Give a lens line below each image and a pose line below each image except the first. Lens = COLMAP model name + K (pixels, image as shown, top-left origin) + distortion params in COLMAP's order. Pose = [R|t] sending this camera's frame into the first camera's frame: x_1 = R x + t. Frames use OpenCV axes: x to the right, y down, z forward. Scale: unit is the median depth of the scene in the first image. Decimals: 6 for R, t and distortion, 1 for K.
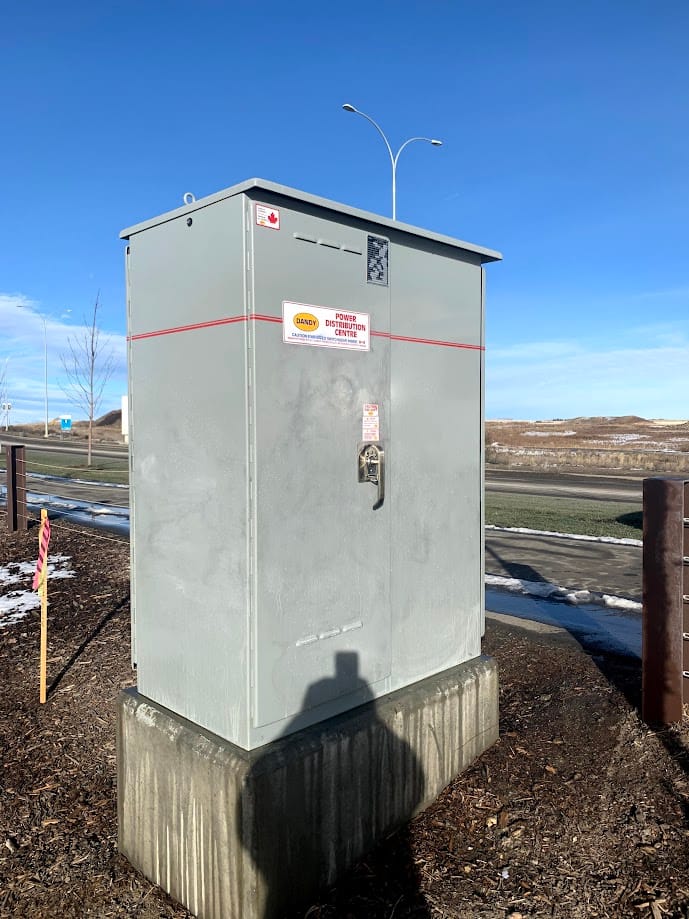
lens RADIAL K [[713.1, 0, 344.5], [0, 713.1, 459.5], [0, 0, 1]] dist [0.055171, -0.140582]
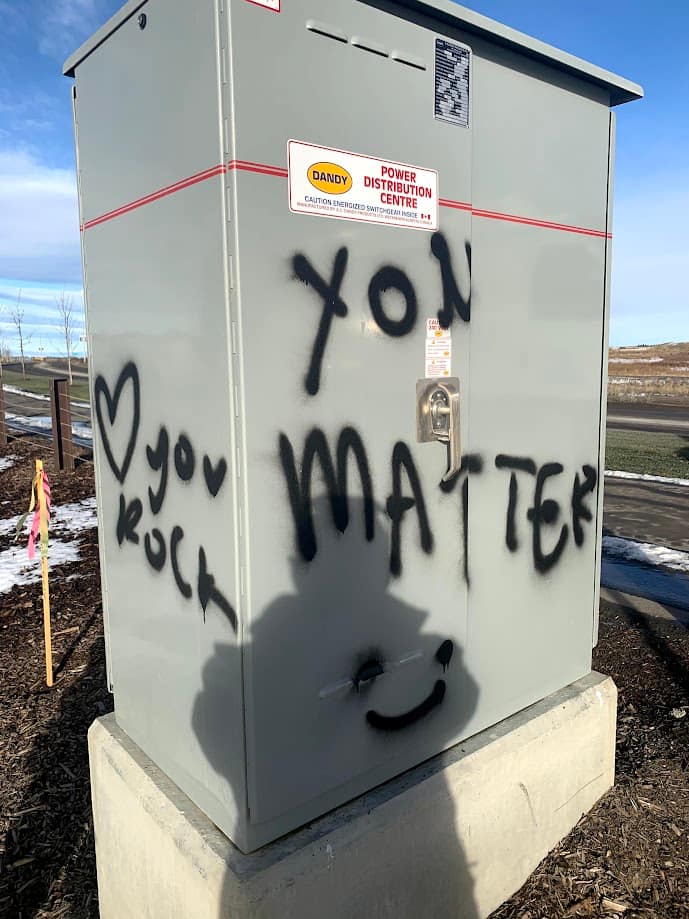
lens RADIAL K [[713.1, 0, 344.5], [0, 713.1, 459.5], [0, 0, 1]] dist [0.055171, -0.140582]
pose [[0.994938, 0.005346, -0.100353, 0.017513], [0.004524, 0.995189, 0.097871, -0.015207], [0.100393, -0.097829, 0.990127, 0.343206]]
